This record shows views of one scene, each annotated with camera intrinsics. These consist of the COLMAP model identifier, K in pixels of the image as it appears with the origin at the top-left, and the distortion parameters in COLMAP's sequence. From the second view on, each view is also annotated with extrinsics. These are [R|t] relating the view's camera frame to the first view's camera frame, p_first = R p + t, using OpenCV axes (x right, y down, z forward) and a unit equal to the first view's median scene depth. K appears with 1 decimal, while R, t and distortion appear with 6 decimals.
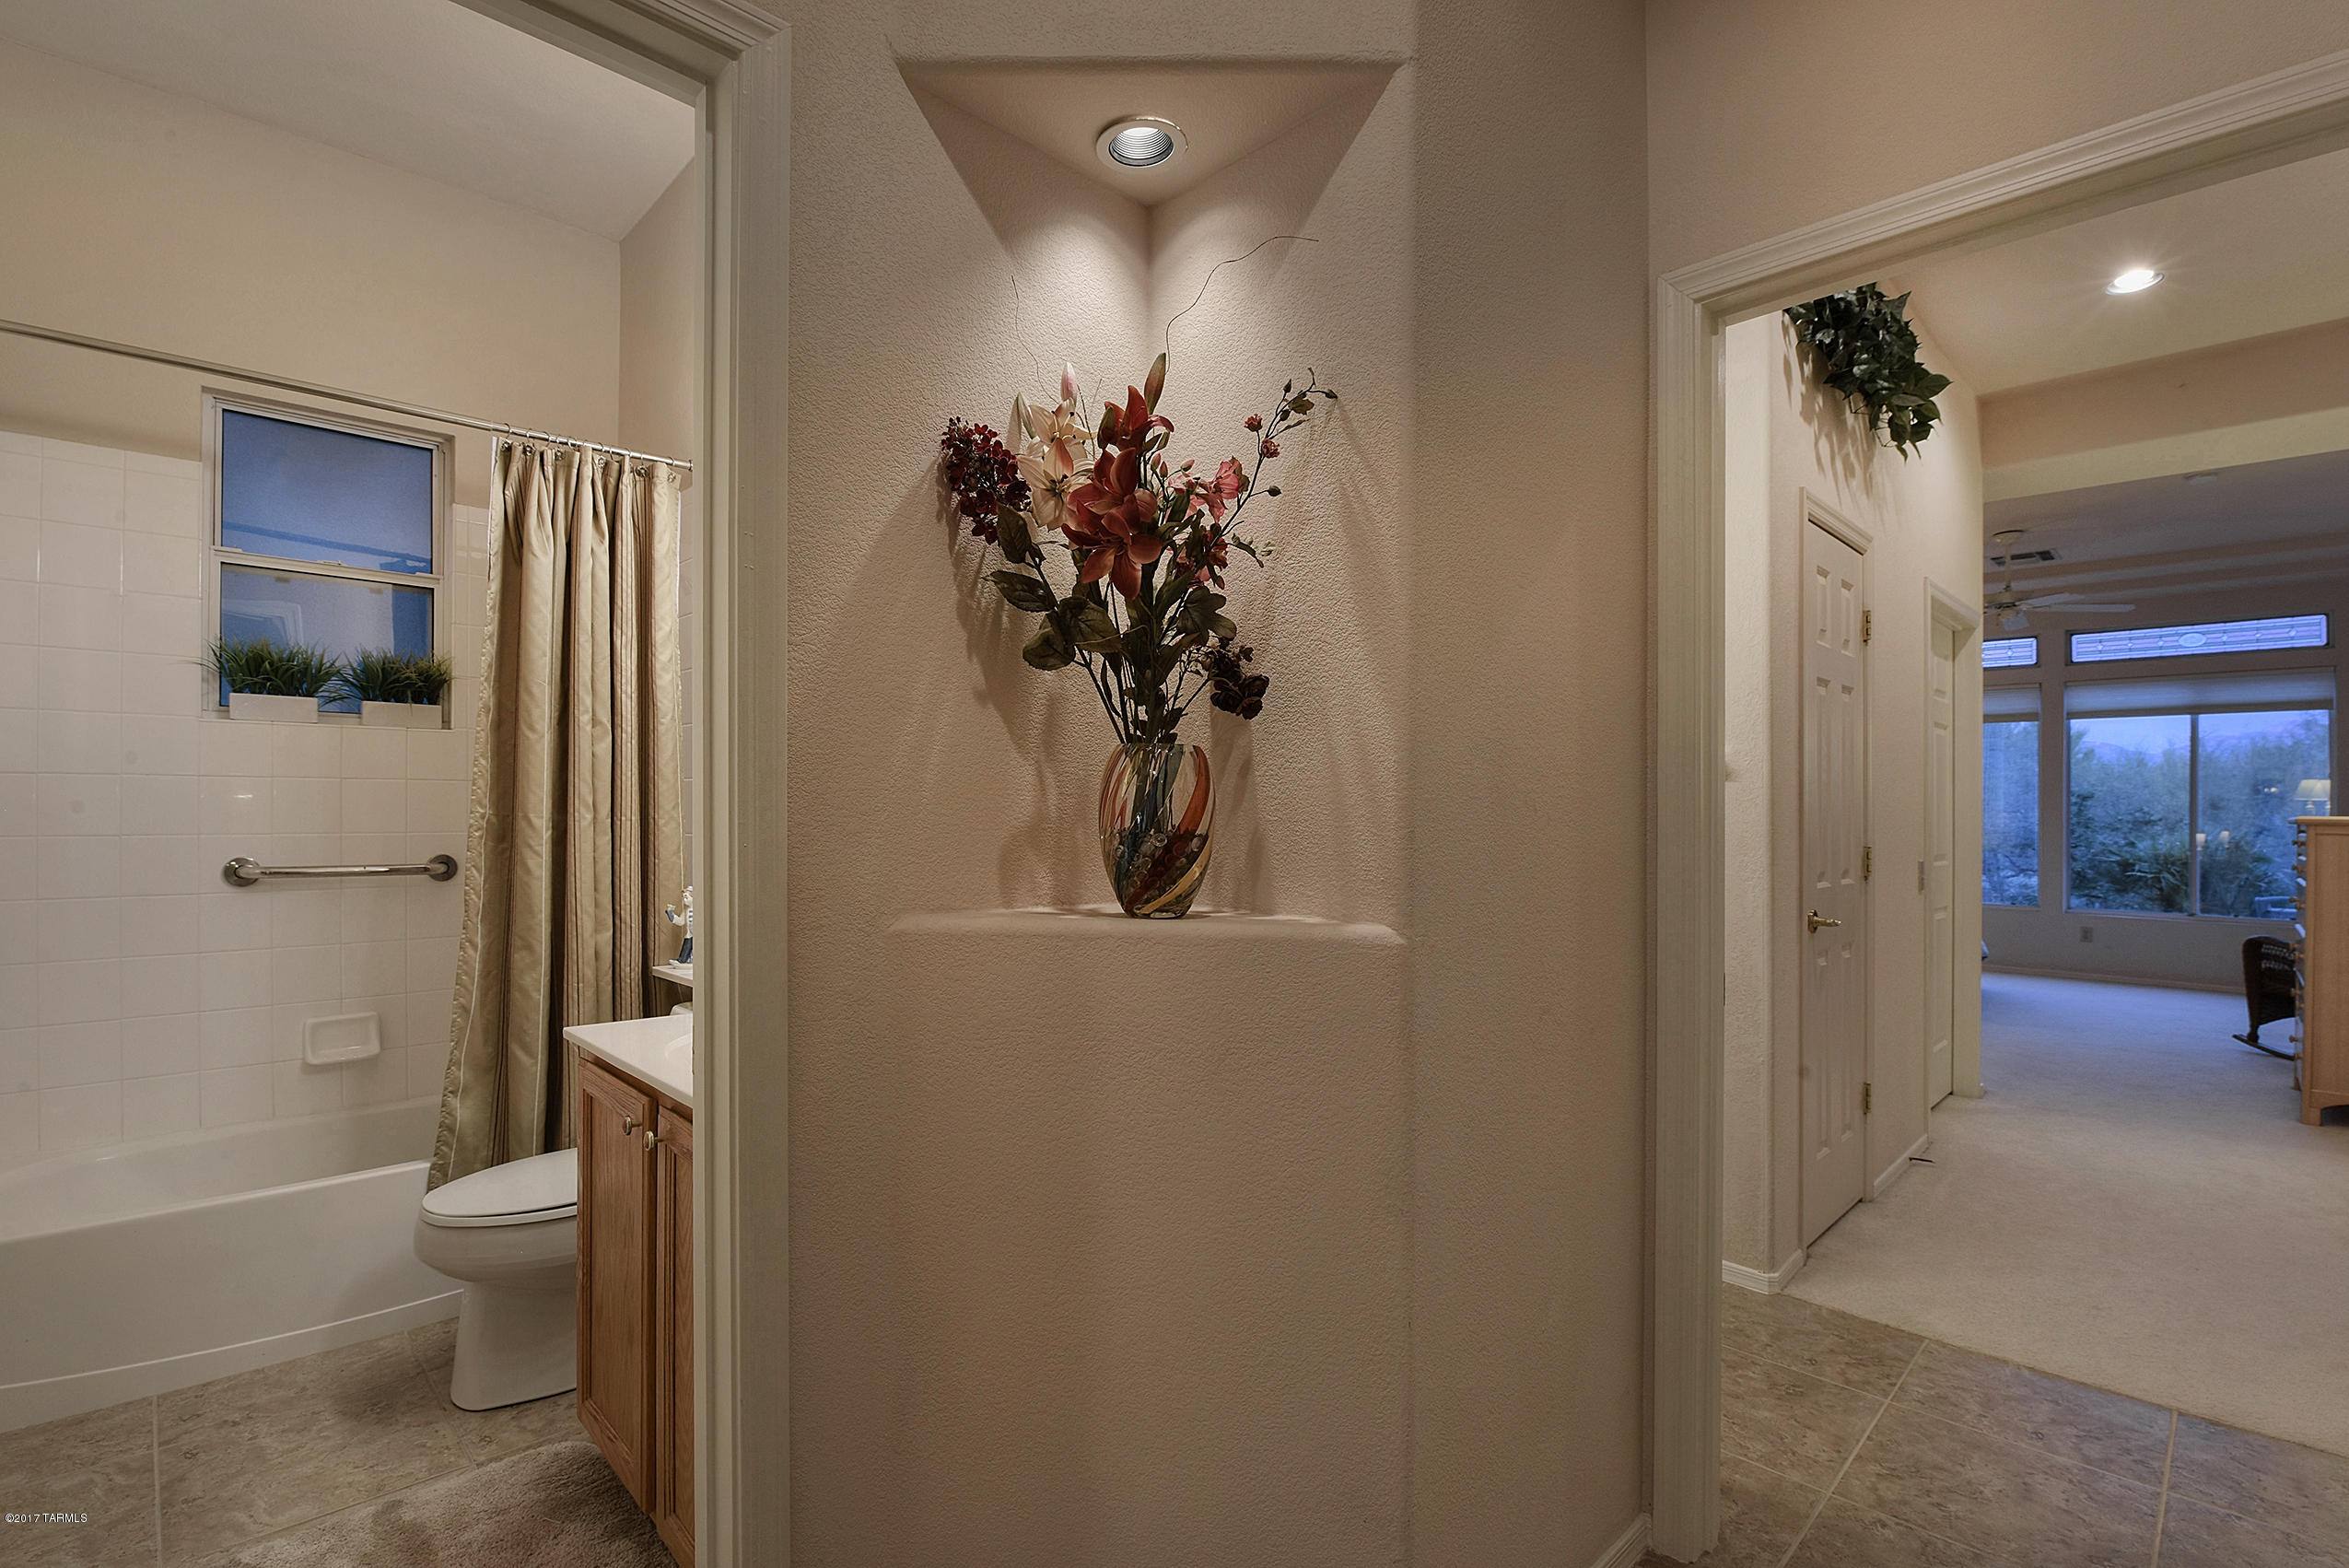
lens RADIAL K [[1072.3, 0, 1118.4], [0, 1072.3, 798.3], [0, 0, 1]] dist [-0.000807, -0.000055]
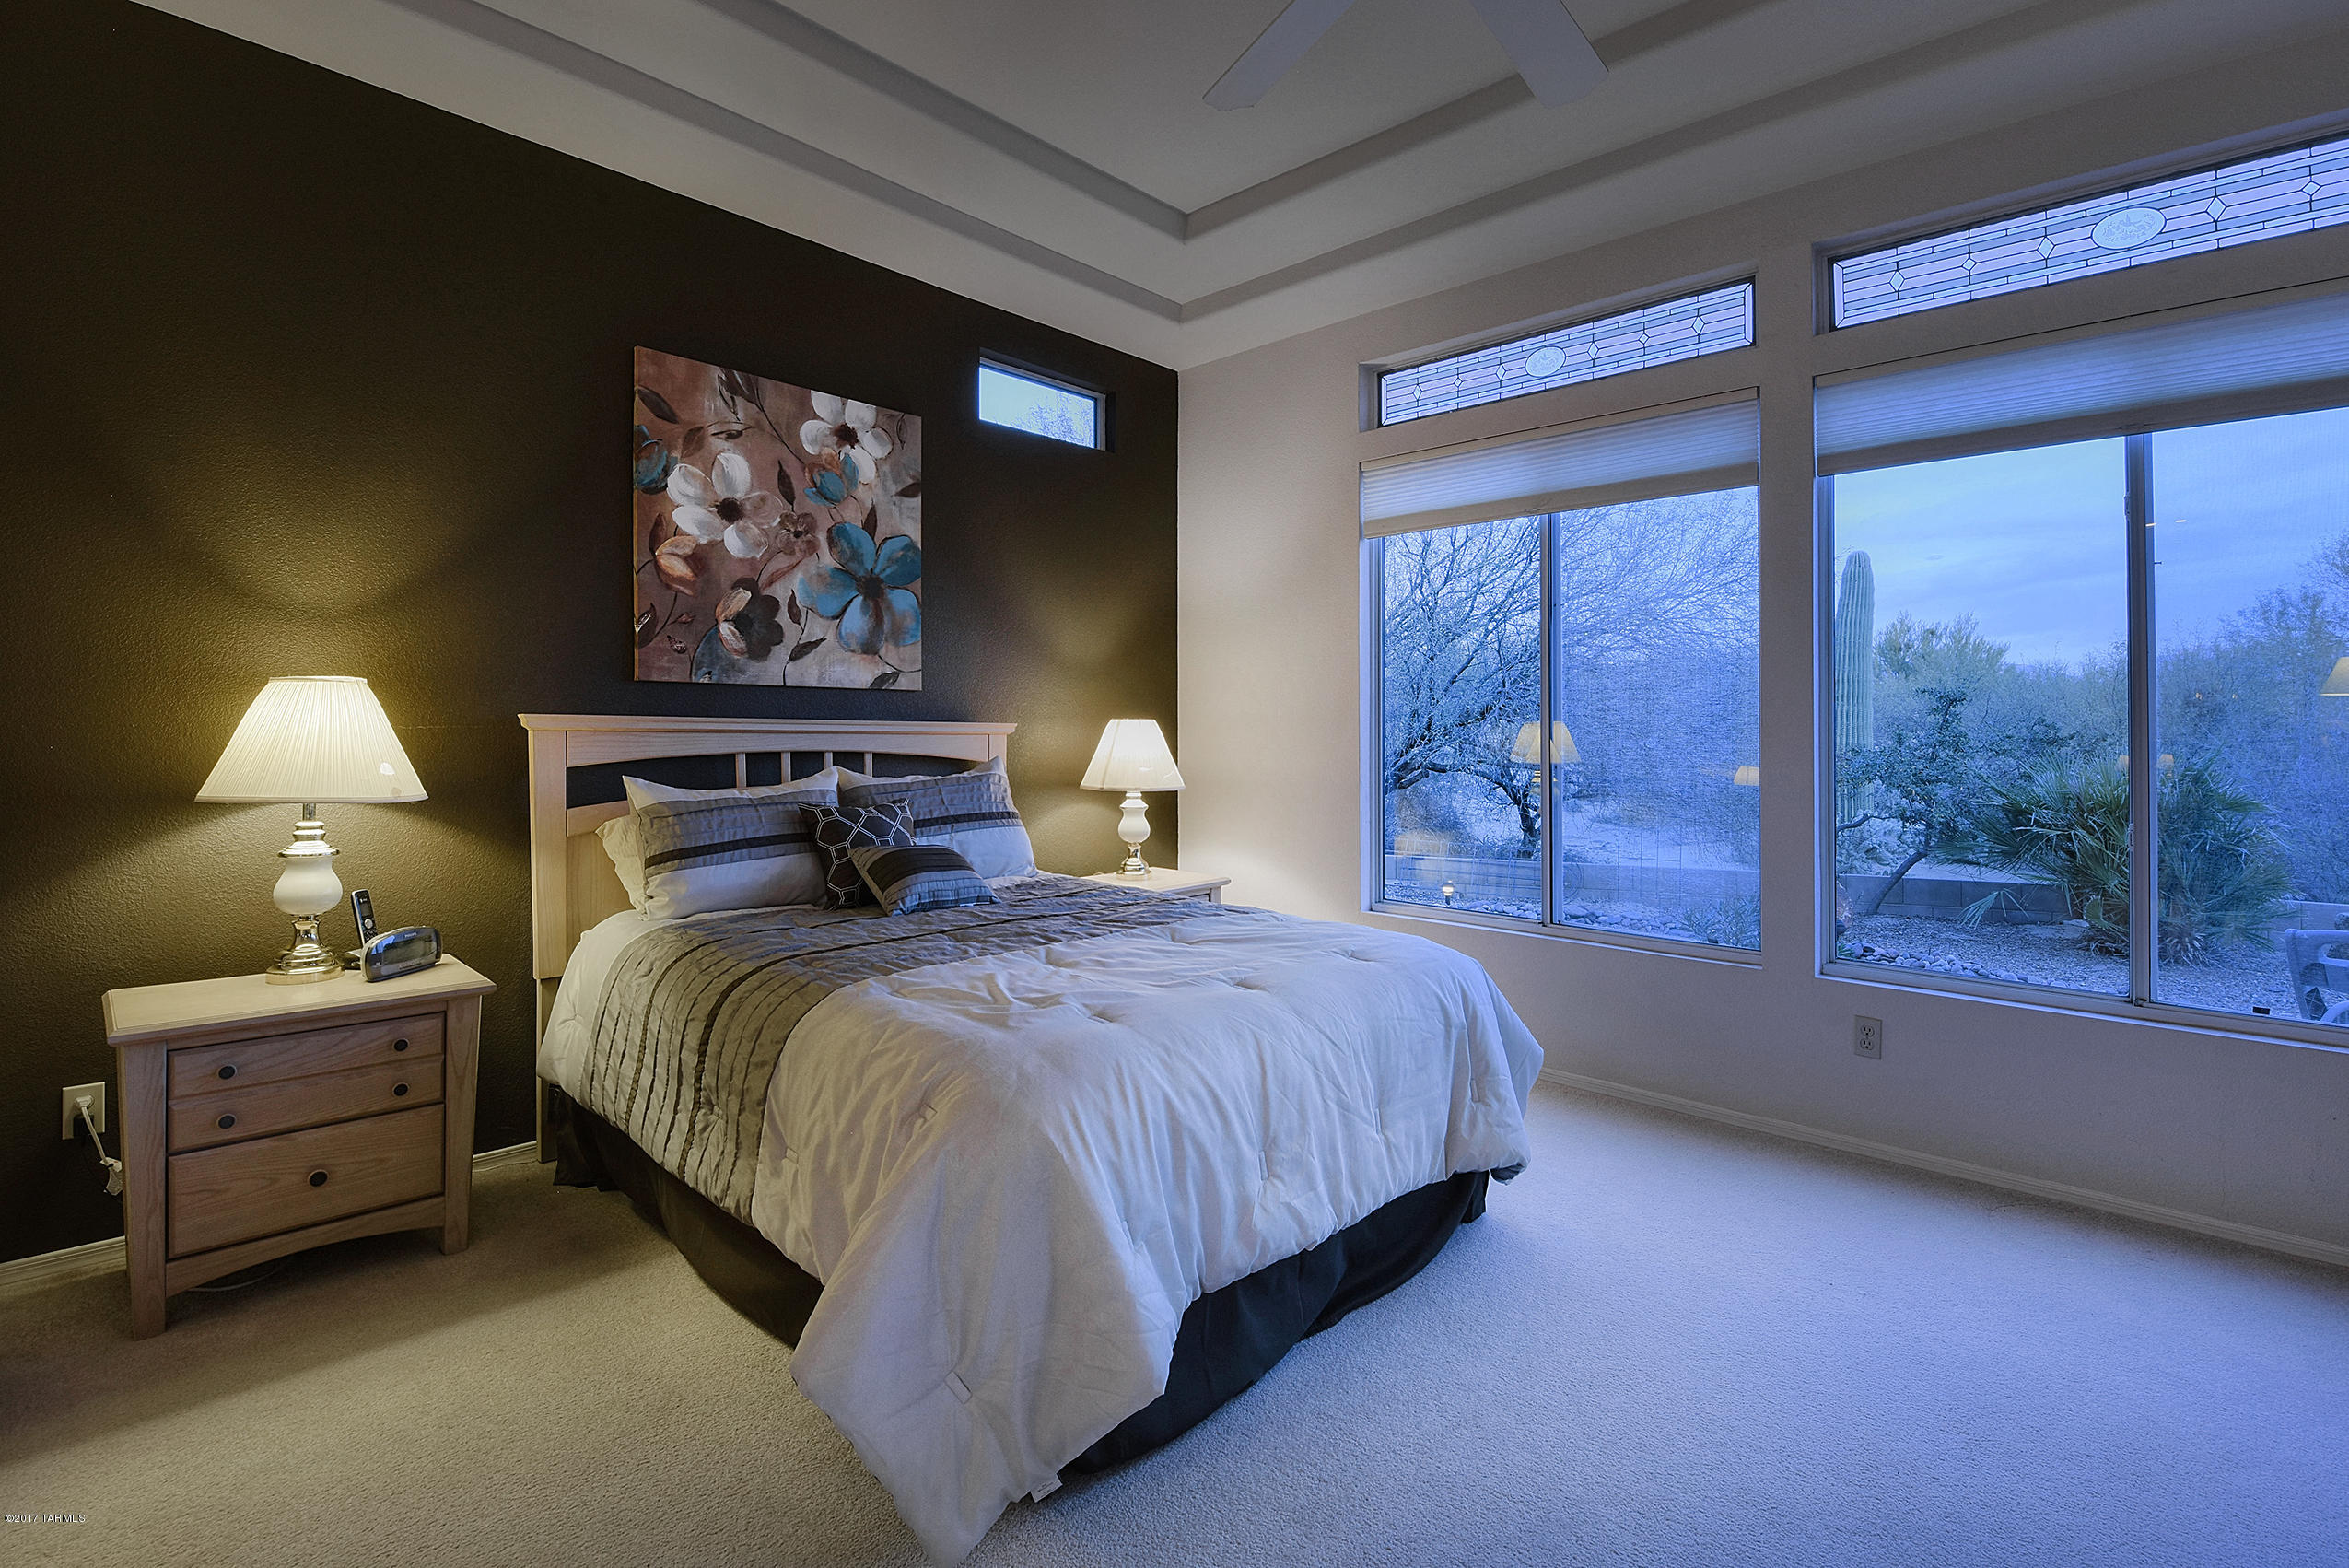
lens RADIAL K [[1073.5, 0, 1096.3], [0, 1073.5, 701.6], [0, 0, 1]] dist [-0.011555, -0.000291]
pose [[0.999729, 0.002508, 0.023133, 0.453414], [-0.002185, 0.999900, -0.013989, 0.010883], [-0.023166, 0.013935, 0.999635, 0.458051]]
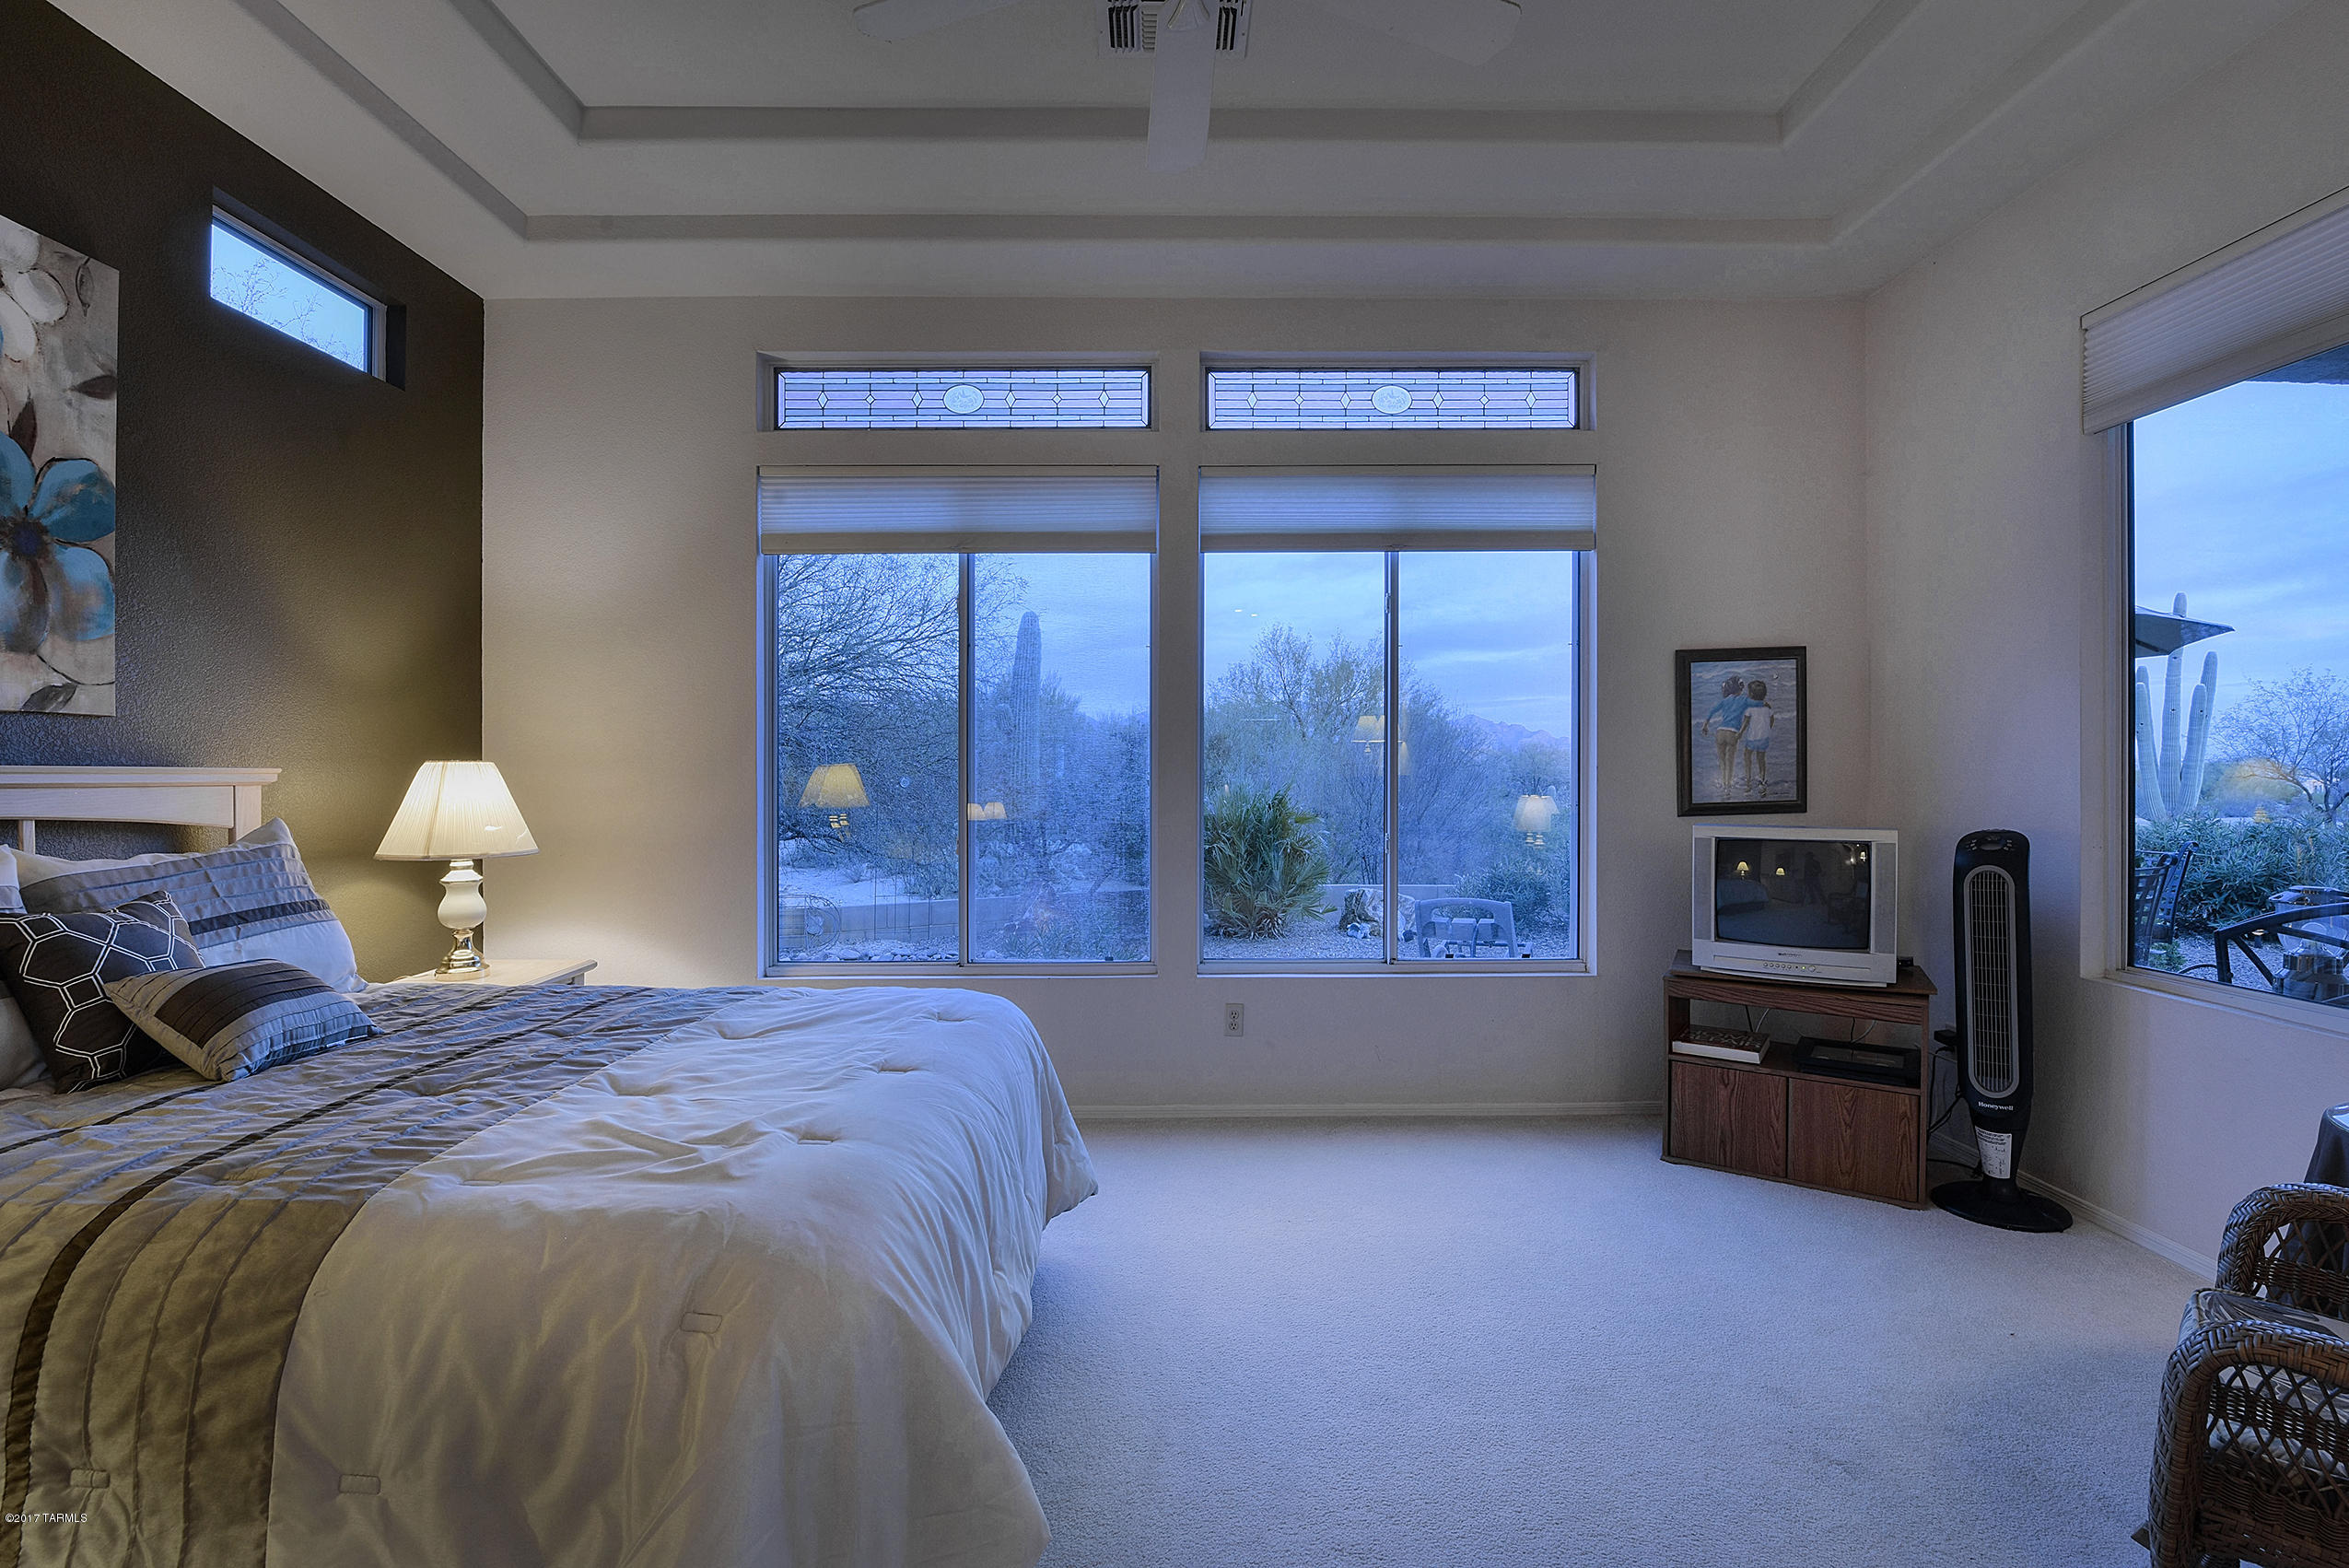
lens RADIAL K [[1146.9, 0, 1176.7], [0, 1146.9, 755.1], [0, 0, 1]] dist [-0.001118, -0.015429]
pose [[0.678316, 0.000929, 0.734770, 0.383009], [0.001215, 0.999996, -0.002386, 0.011121], [-0.734769, 0.002511, 0.678312, 0.498843]]
